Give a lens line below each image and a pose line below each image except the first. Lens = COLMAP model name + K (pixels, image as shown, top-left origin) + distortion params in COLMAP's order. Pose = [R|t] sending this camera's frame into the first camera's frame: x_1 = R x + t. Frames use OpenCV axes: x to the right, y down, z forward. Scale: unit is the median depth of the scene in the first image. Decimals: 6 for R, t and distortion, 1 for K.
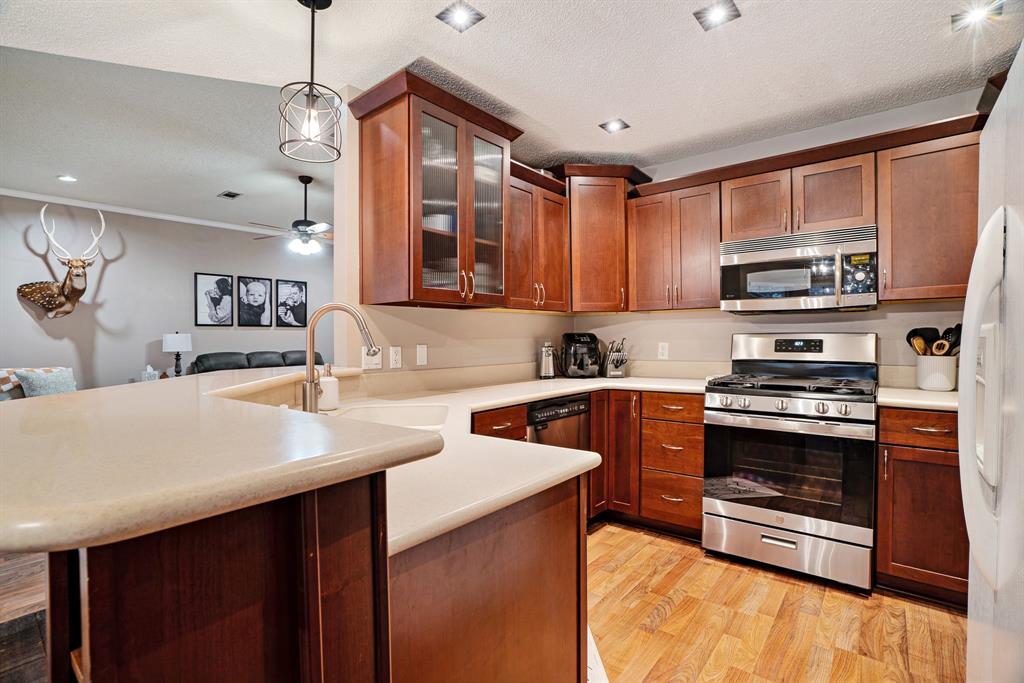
lens RADIAL K [[506.9, 0, 512.0], [0, 506.9, 341.5], [0, 0, 1]] dist [0.001050, 0.013214]
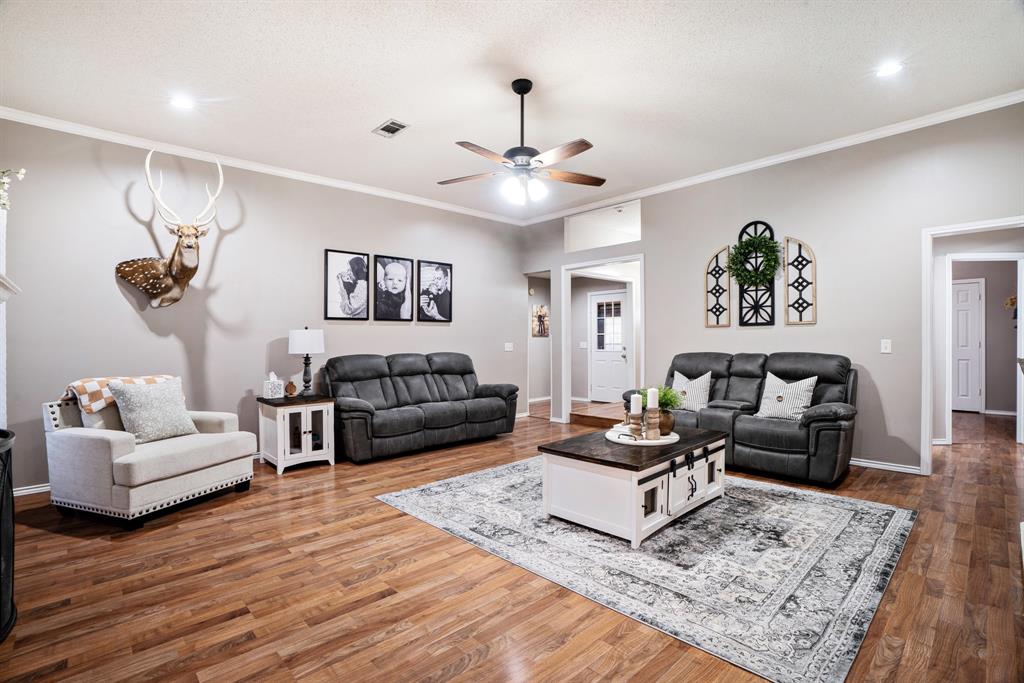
lens RADIAL K [[479.2, 0, 499.0], [0, 479.2, 335.2], [0, 0, 1]] dist [-0.003756, 0.000793]
pose [[0.994270, 0.004519, -0.106805, -0.291775], [-0.005748, 0.999921, -0.011207, -0.000667], [0.106746, 0.011757, 0.994217, 0.321095]]
